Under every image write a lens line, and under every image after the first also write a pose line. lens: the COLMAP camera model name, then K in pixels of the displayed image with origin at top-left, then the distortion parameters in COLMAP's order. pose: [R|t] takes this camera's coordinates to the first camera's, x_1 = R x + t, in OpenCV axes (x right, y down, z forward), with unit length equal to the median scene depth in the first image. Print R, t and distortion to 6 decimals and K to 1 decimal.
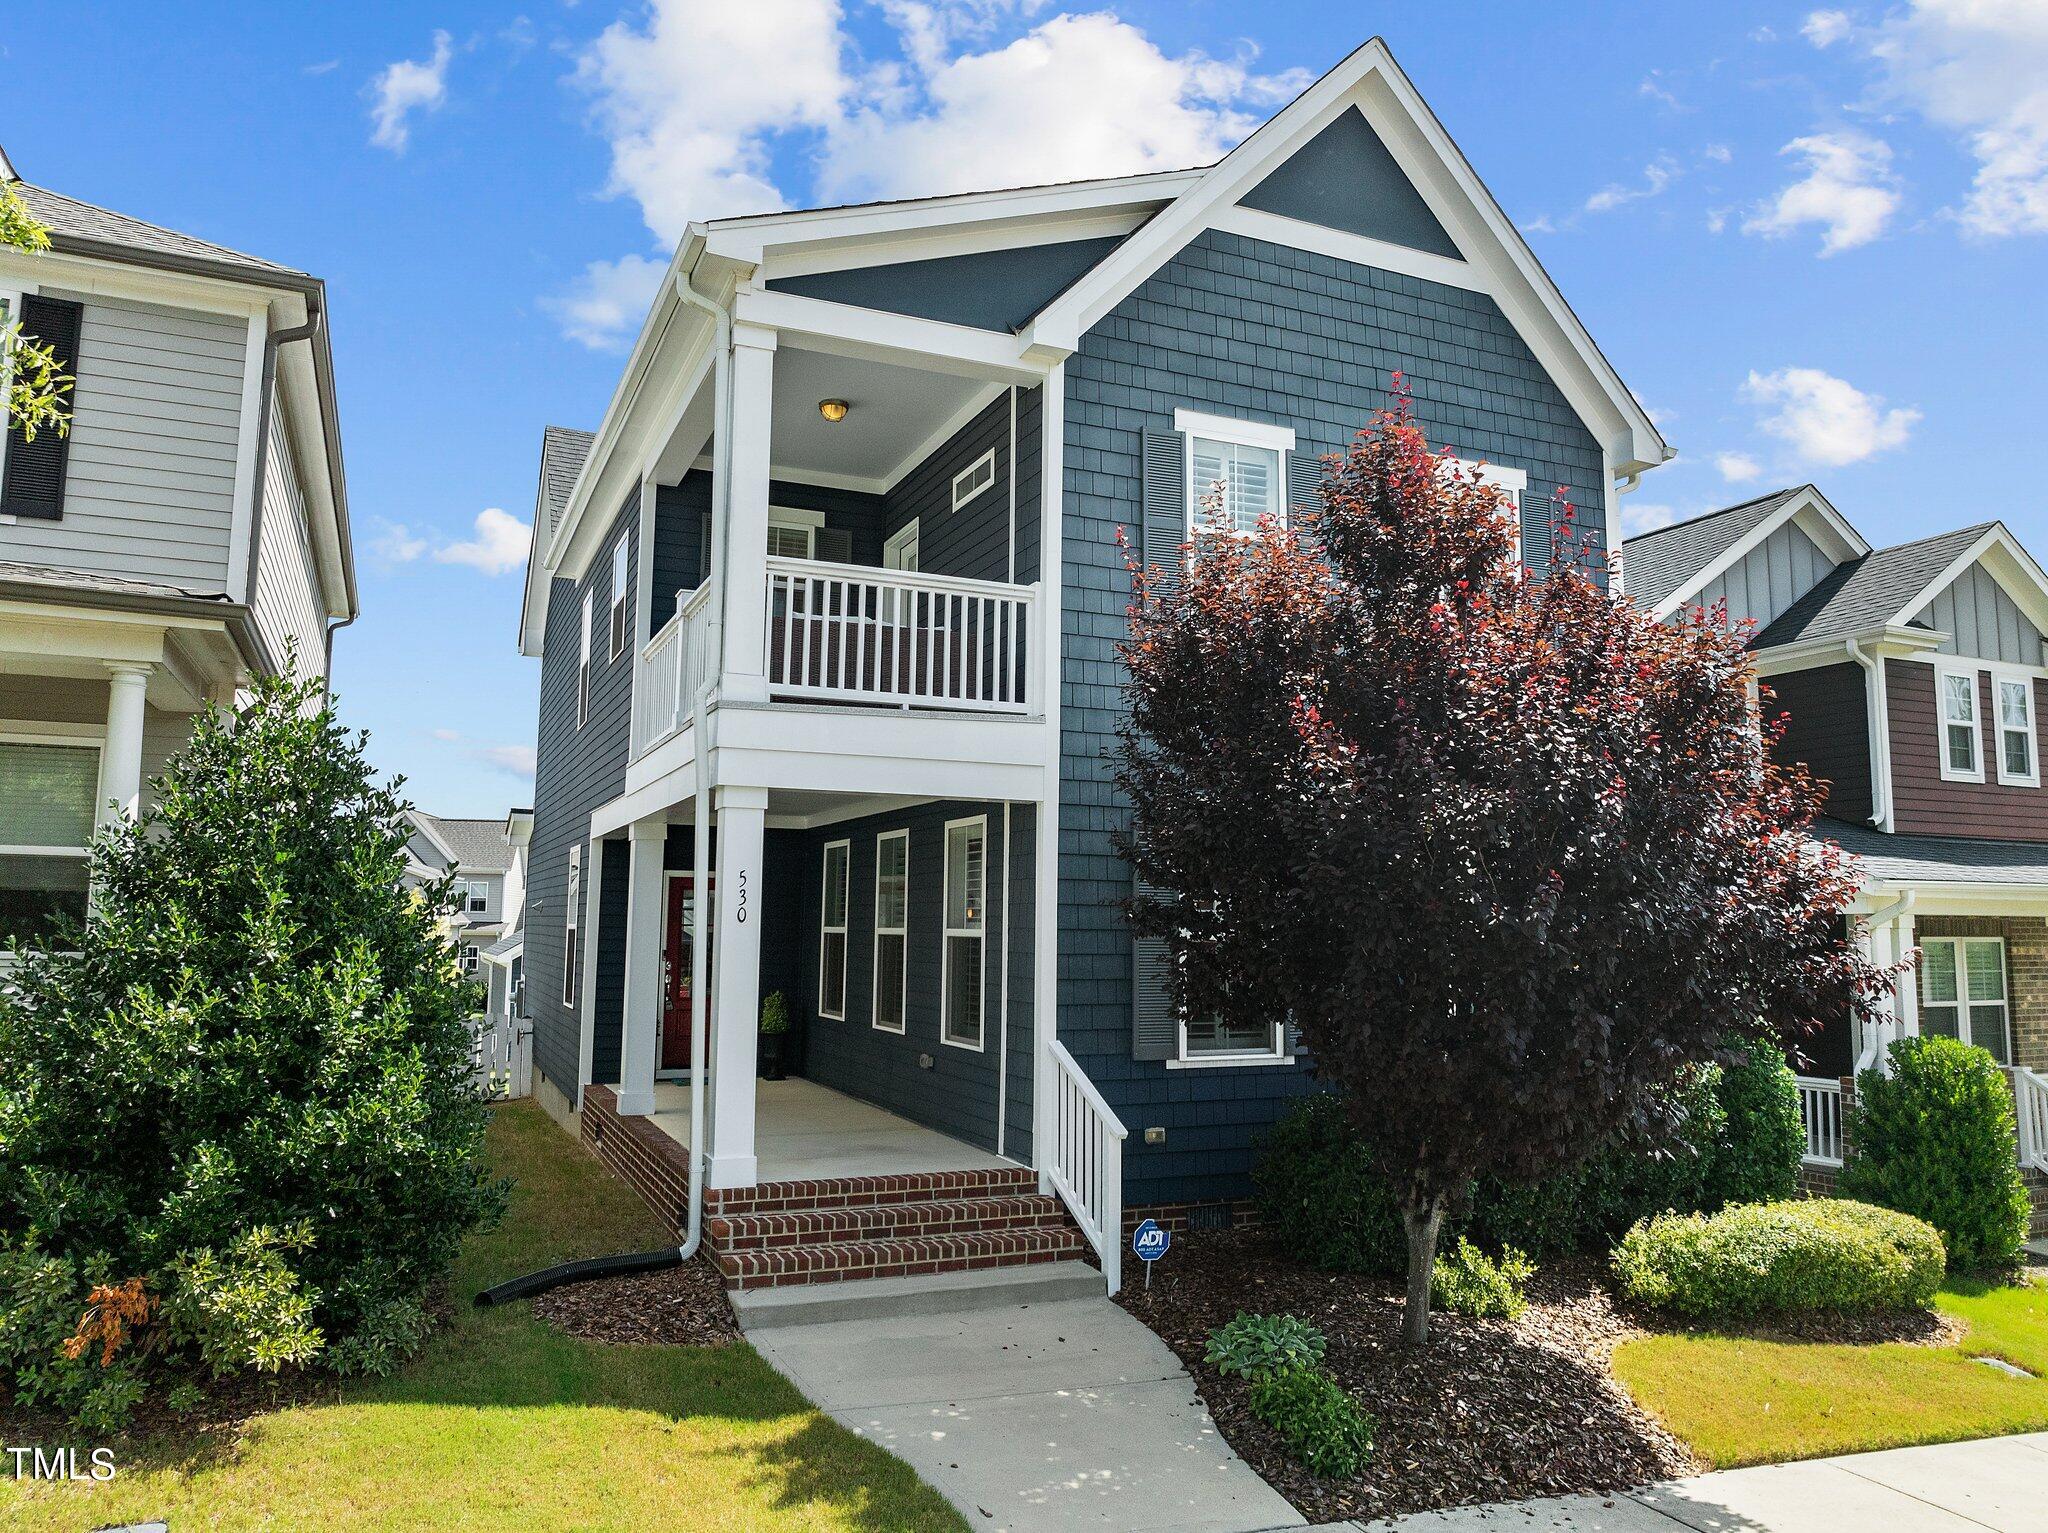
lens RADIAL K [[1450.4, 0, 1024.0], [0, 1450.4, 766.5], [0, 0, 1]] dist [-0.078043, 0.054758]
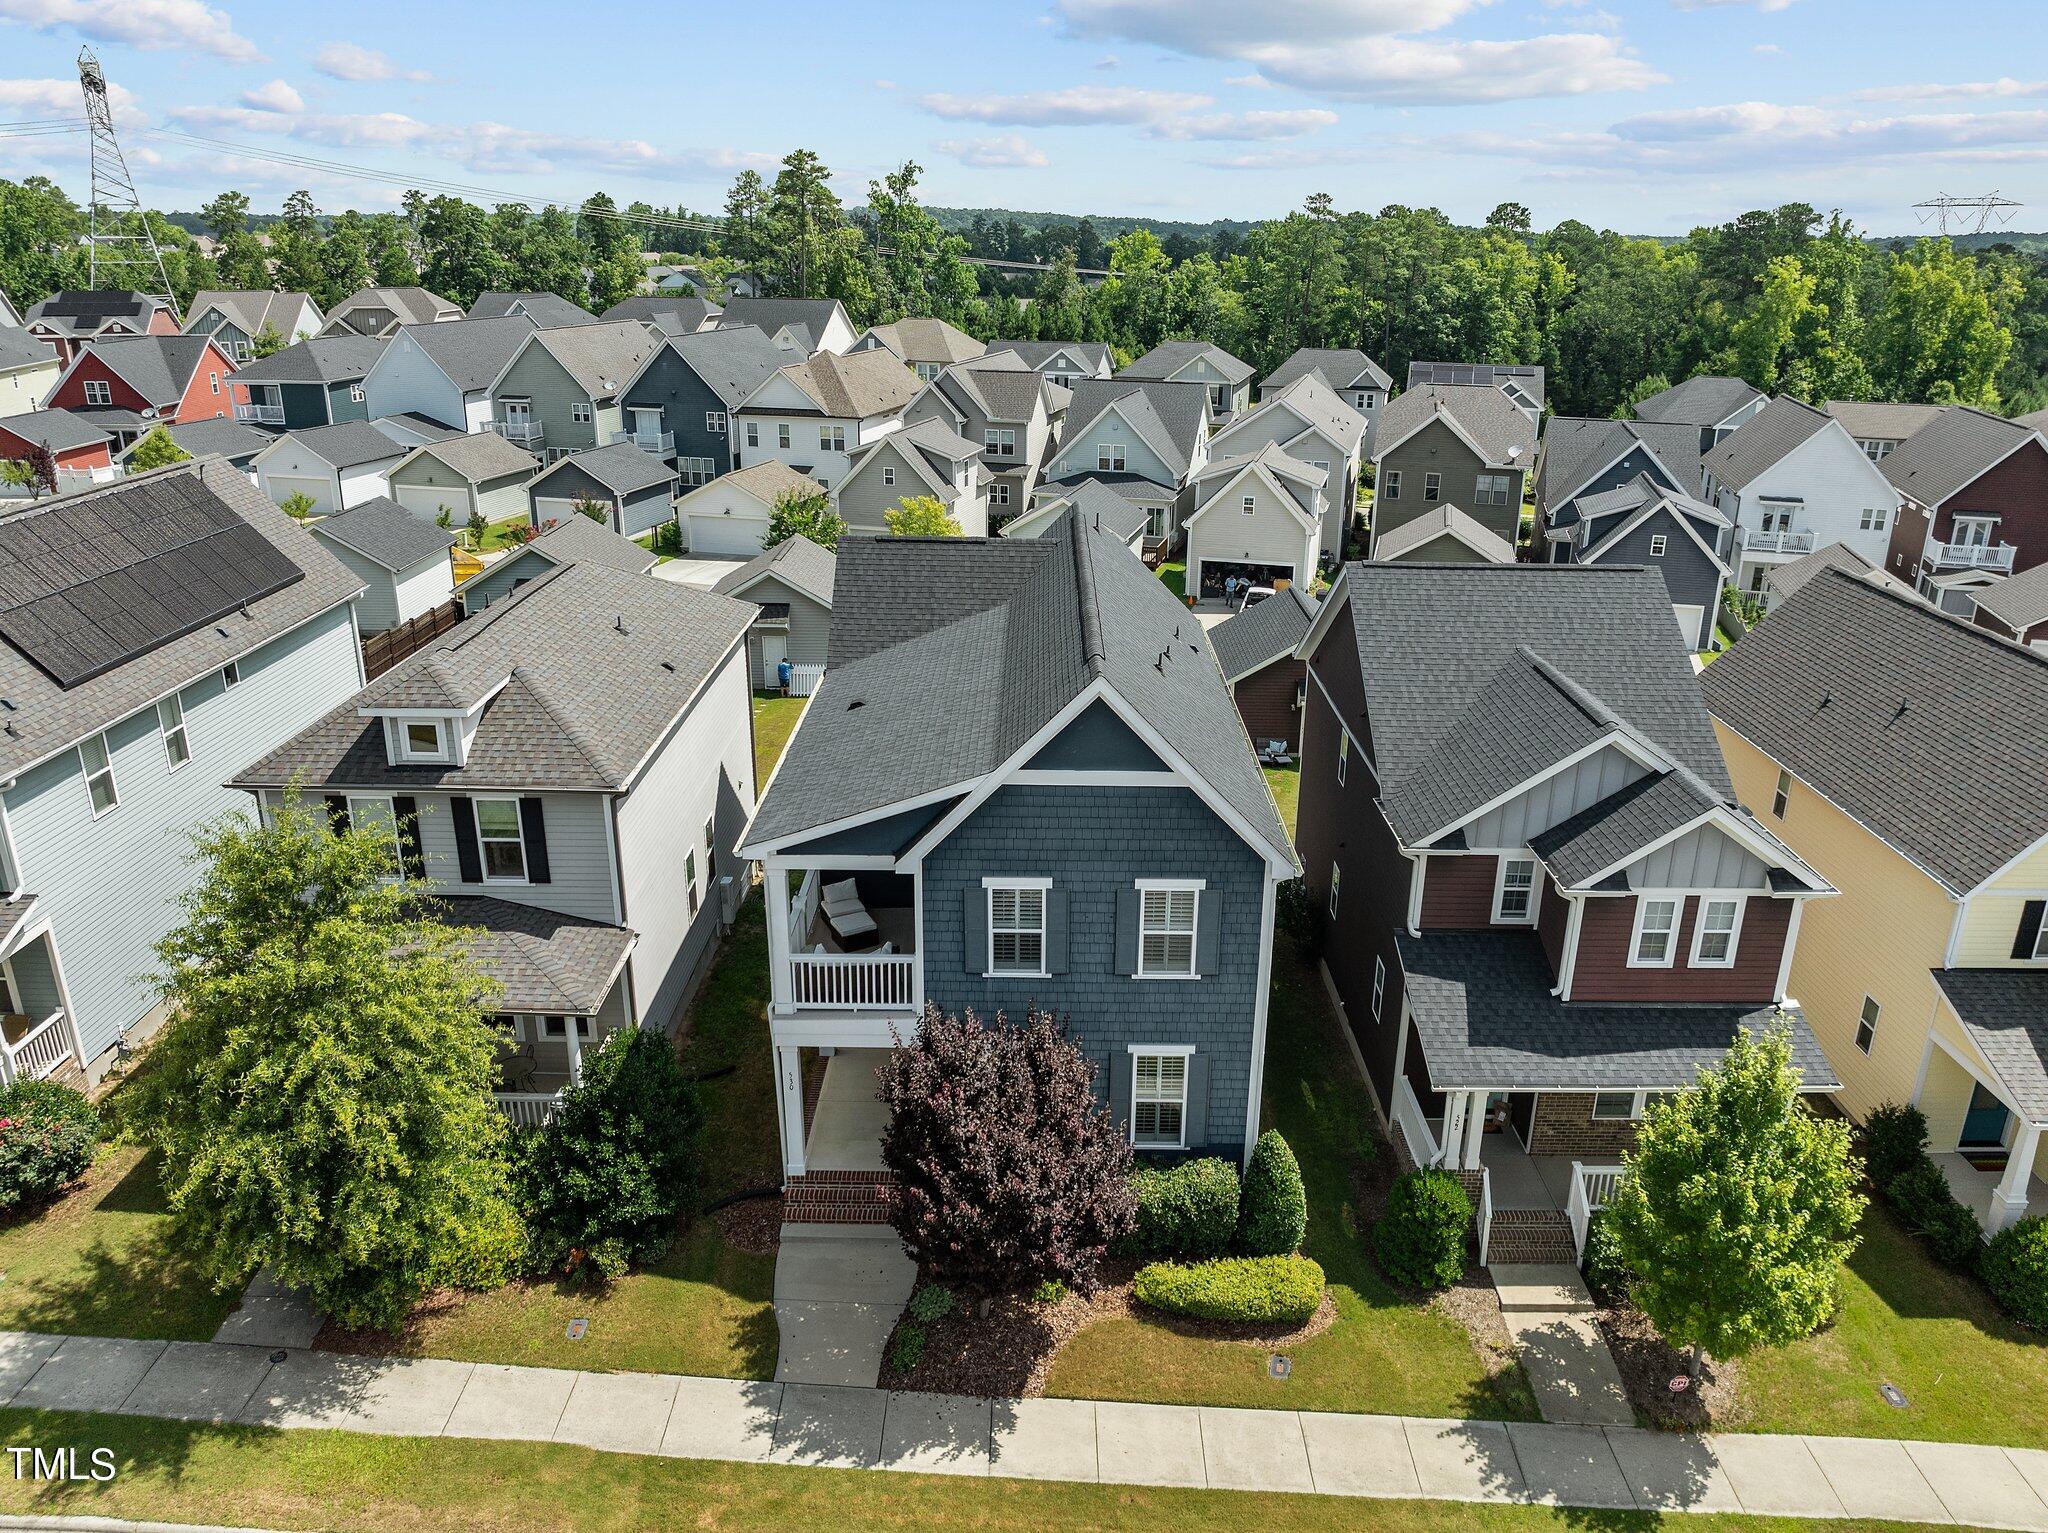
lens RADIAL K [[1422.3, 0, 1024.0], [0, 1422.3, 766.5], [0, 0, 1]] dist [-0.030034, -0.000546]
pose [[0.910972, 0.138033, -0.388685, 1.031631], [0.050740, 0.897682, 0.437713, -1.422228], [0.409335, -0.418467, 0.810759, -0.604148]]
